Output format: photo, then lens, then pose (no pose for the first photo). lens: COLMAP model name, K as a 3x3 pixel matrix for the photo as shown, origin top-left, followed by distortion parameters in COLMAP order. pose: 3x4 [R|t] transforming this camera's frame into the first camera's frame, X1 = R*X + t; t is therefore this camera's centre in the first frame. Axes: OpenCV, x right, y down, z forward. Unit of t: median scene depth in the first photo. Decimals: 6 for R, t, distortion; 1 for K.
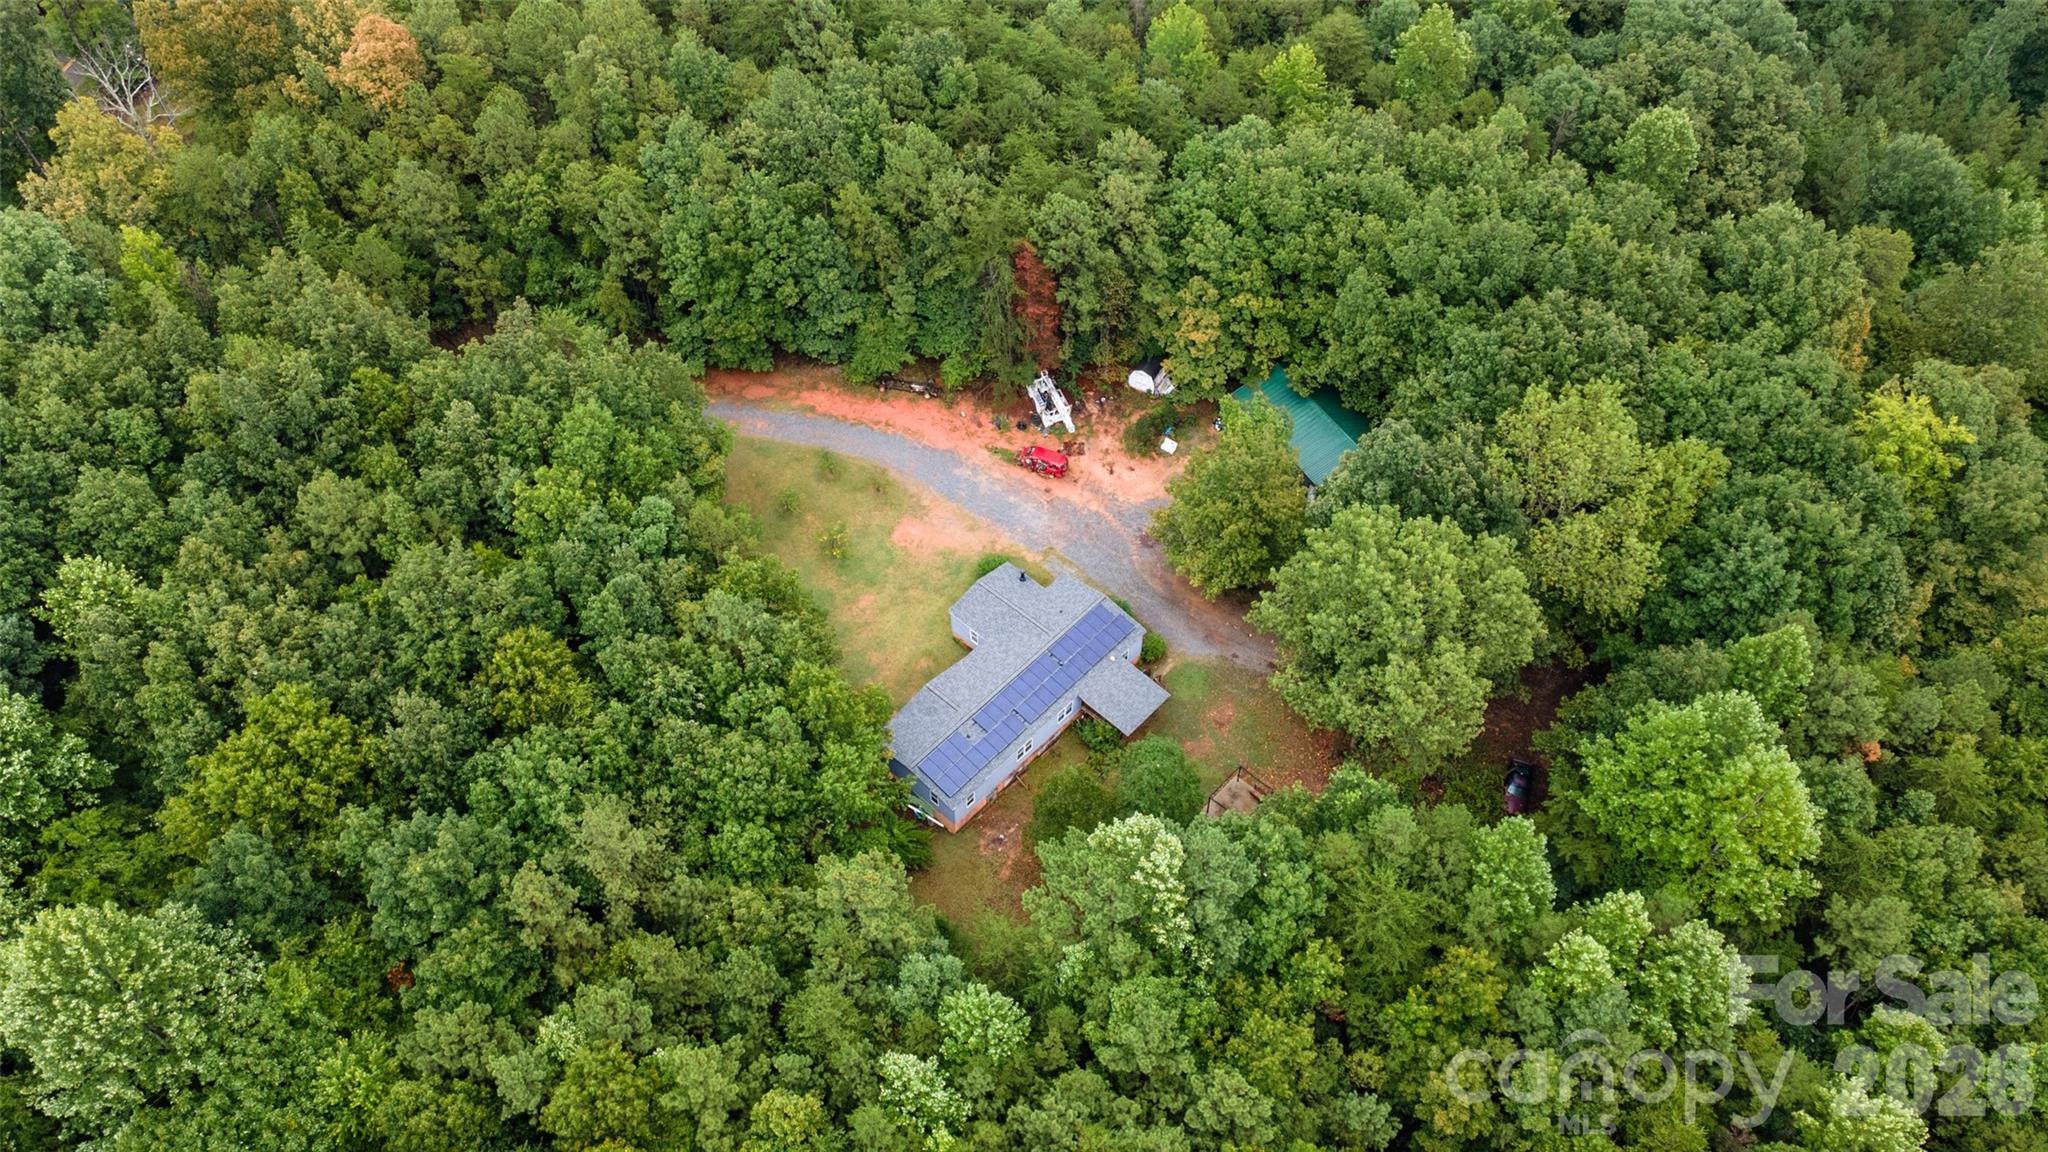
lens RADIAL K [[1497.6, 0, 1030.2], [0, 1497.6, 576.9], [0, 0, 1]] dist [0.025508, 0.021115]
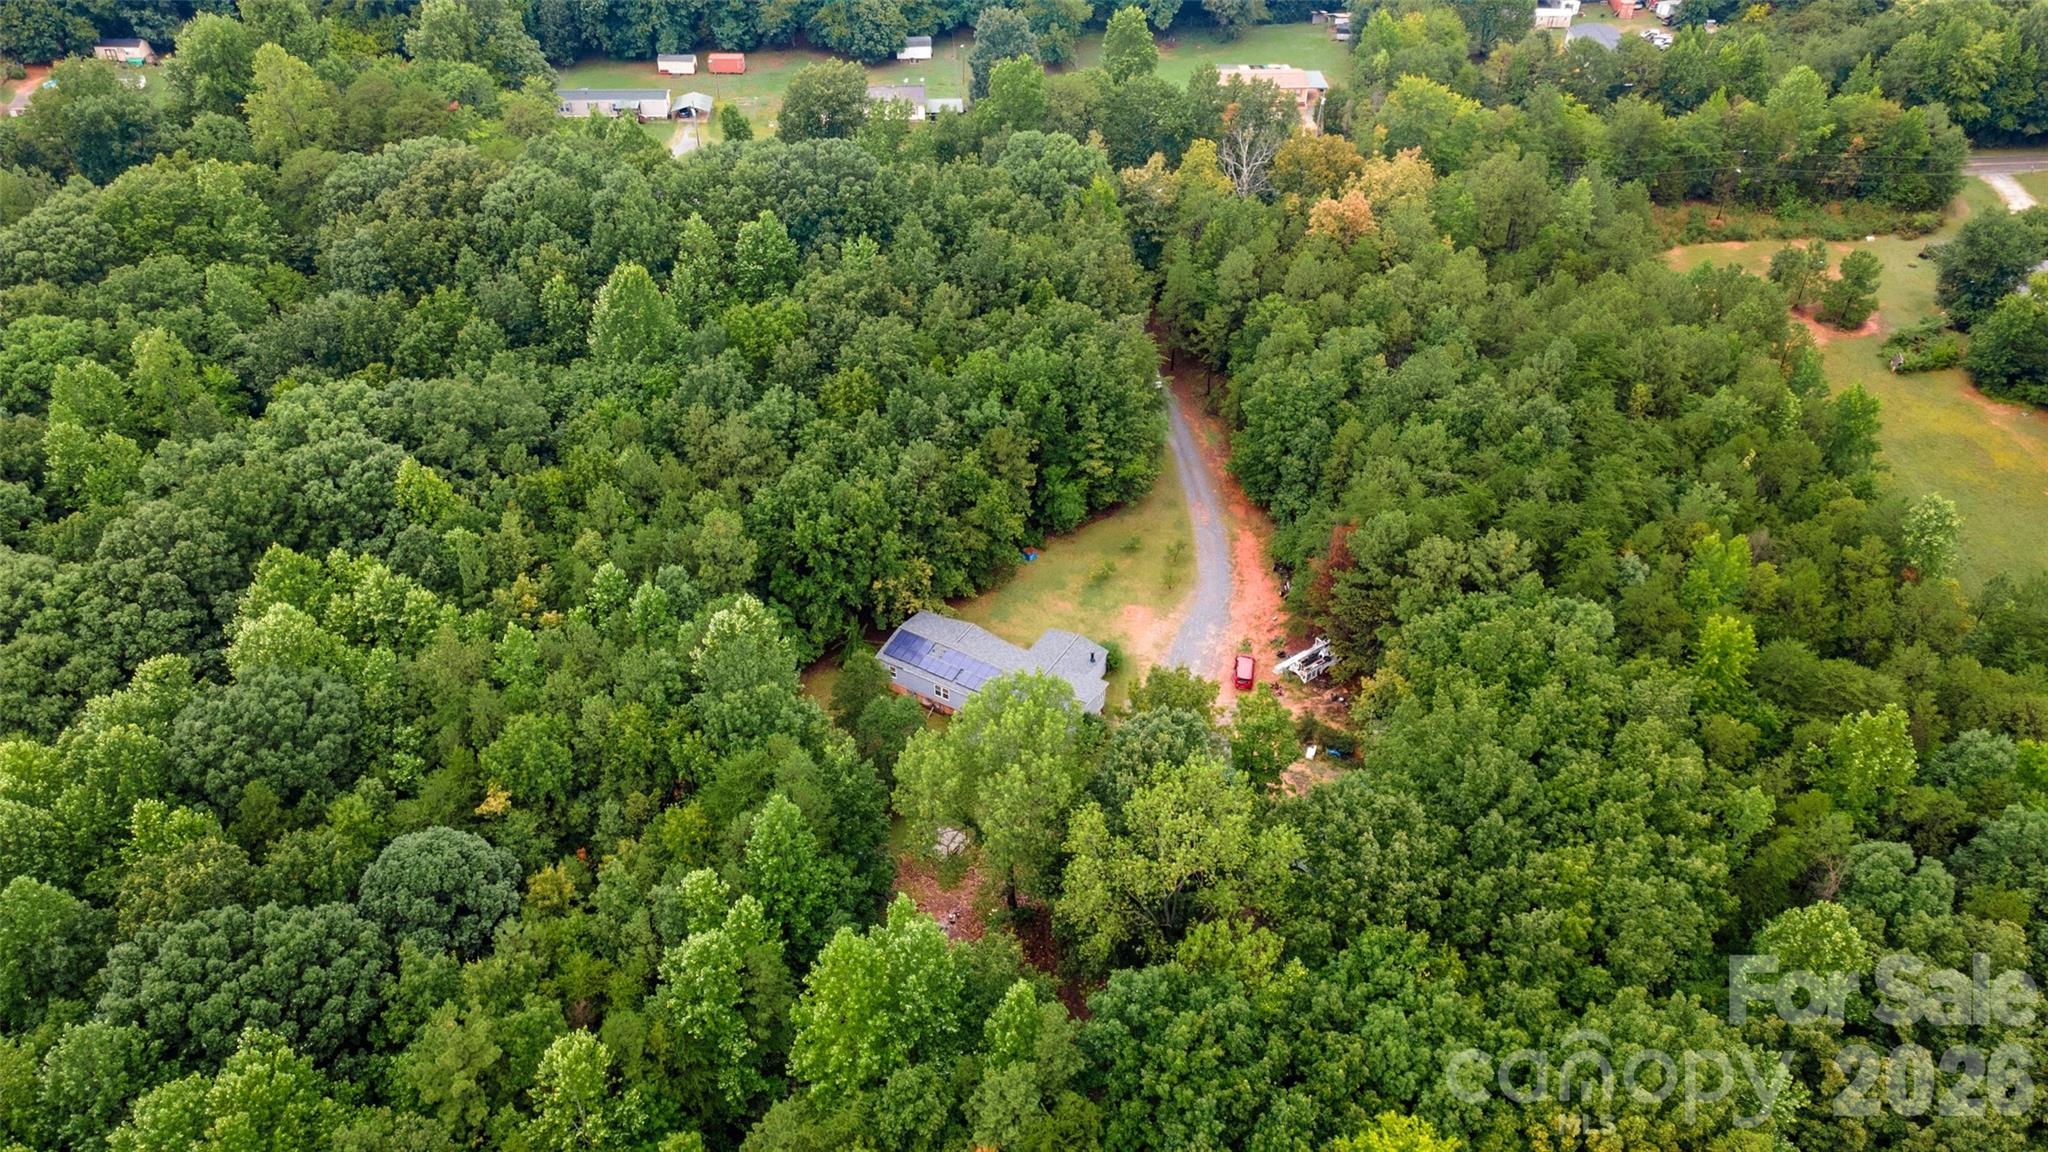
lens RADIAL K [[1497.6, 0, 1020.1], [0, 1497.6, 576.2], [0, 0, 1]] dist [0.025508, 0.021115]
pose [[0.206018, 0.596837, -0.775463, 1.090117], [-0.763330, 0.593862, 0.254273, -0.372897], [0.612277, 0.539549, 0.577930, 0.257638]]
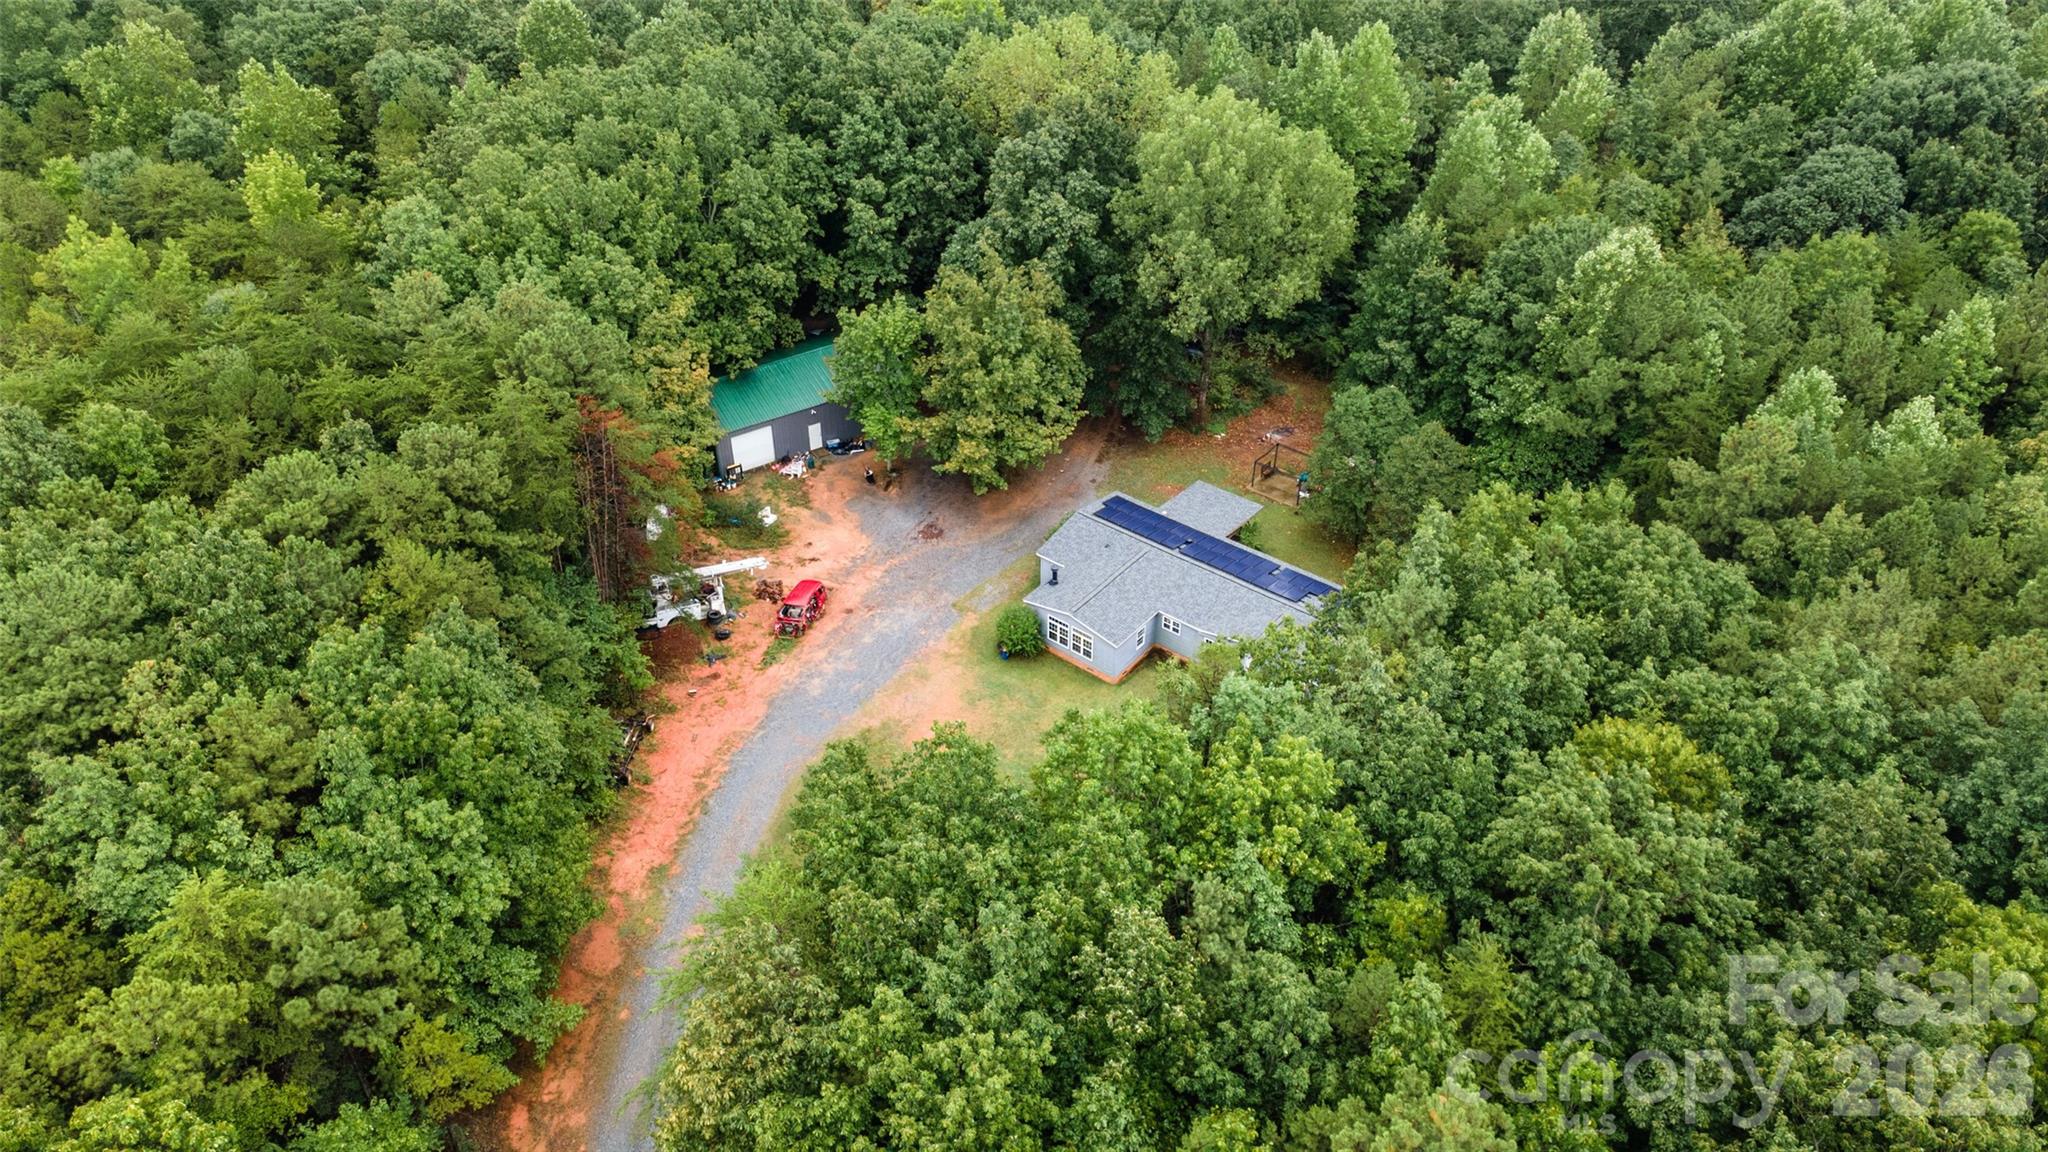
lens RADIAL K [[1497.6, 0, 1015.5], [0, 1497.6, 574.2], [0, 0, 1]] dist [0.025508, 0.021115]
pose [[-0.059645, -0.618218, 0.783740, -0.710516], [0.779083, 0.462031, 0.423742, -0.402051], [-0.624077, 0.635873, 0.454085, 0.812662]]
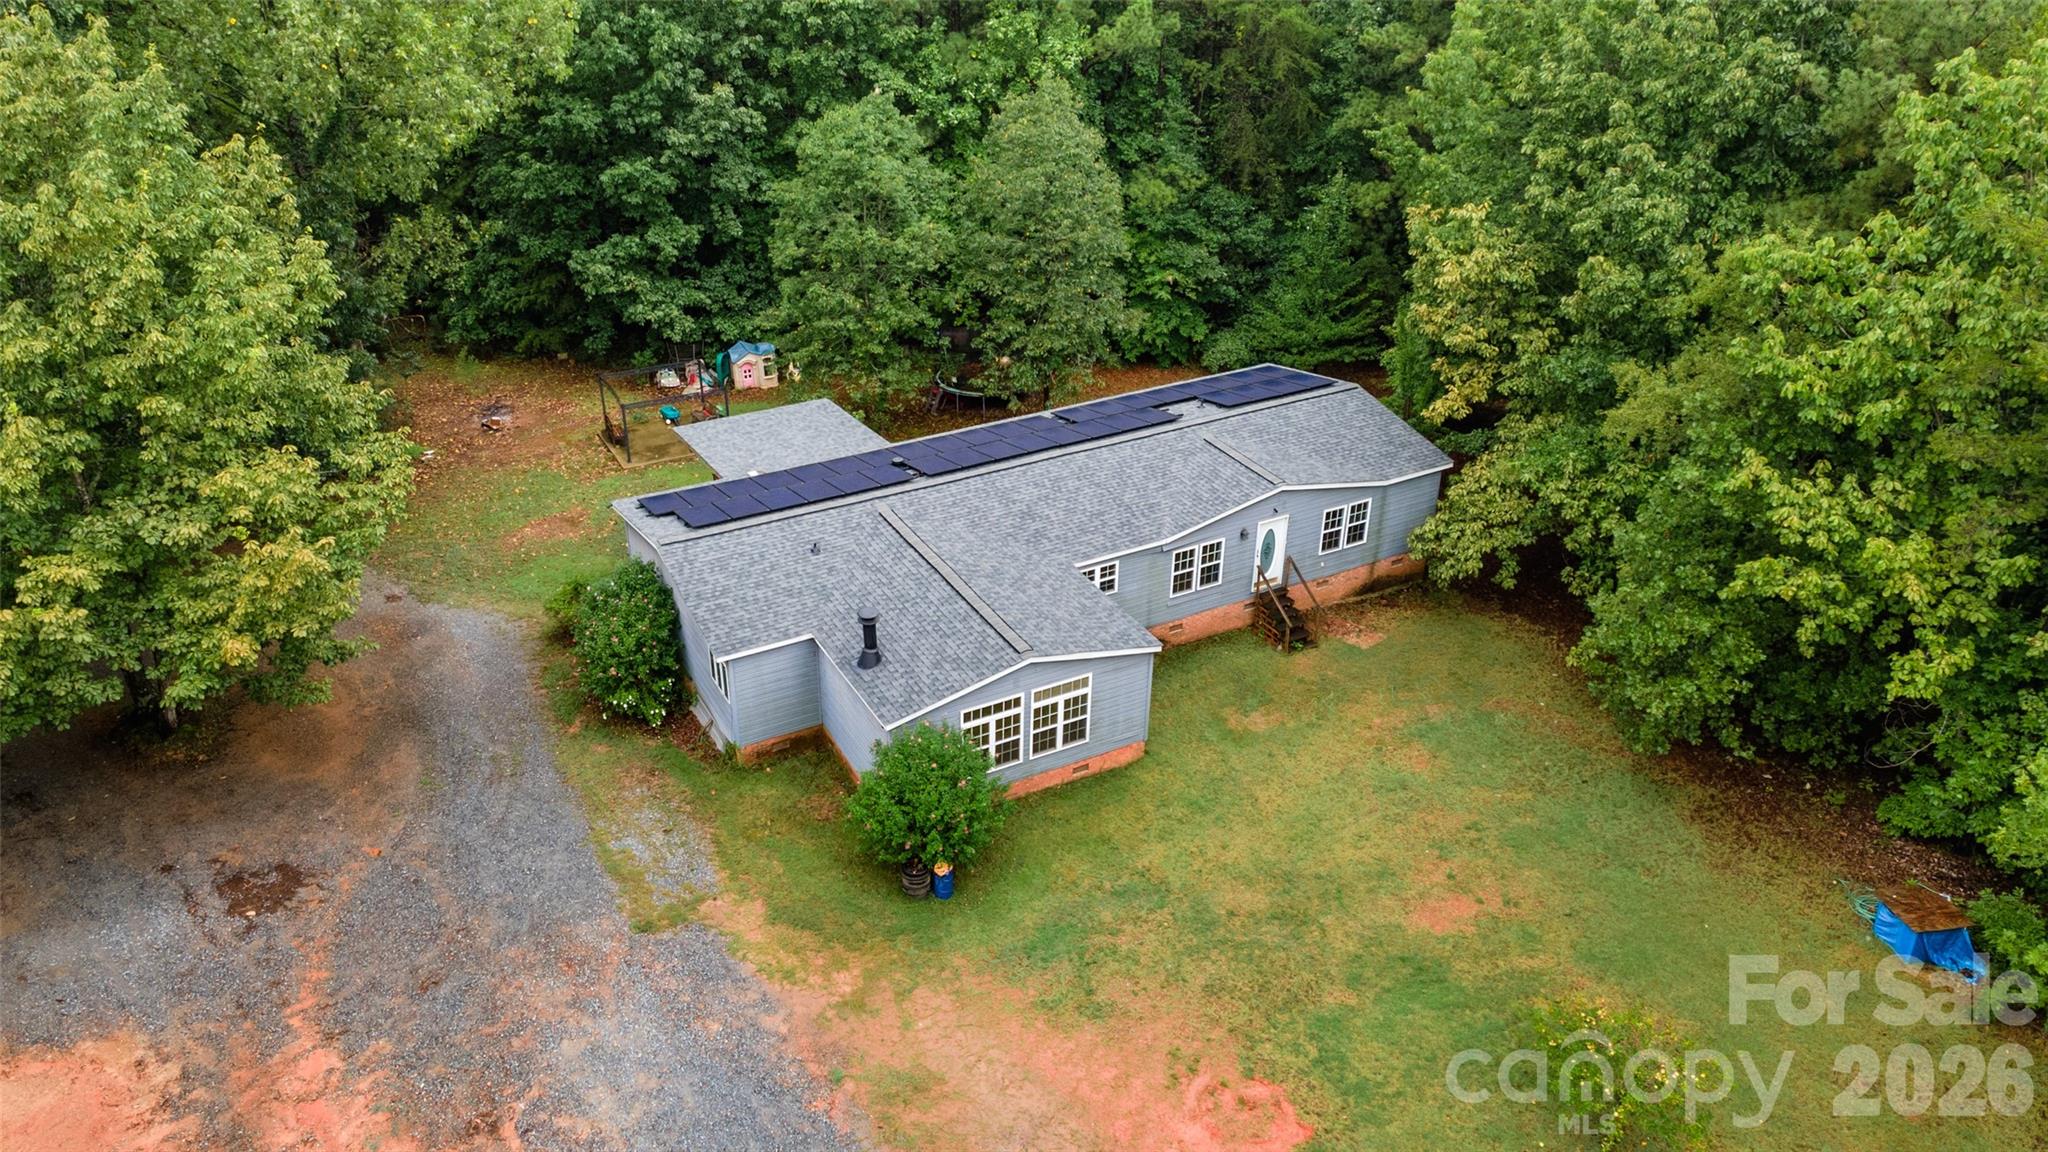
lens RADIAL K [[1497.6, 0, 1021.1], [0, 1497.6, 572.0], [0, 0, 1]] dist [0.025508, 0.021115]
pose [[-0.944588, -0.182250, 0.273017, -0.124014], [0.238845, 0.188955, 0.952496, -0.309440], [-0.225180, 0.964925, -0.134956, 1.231331]]
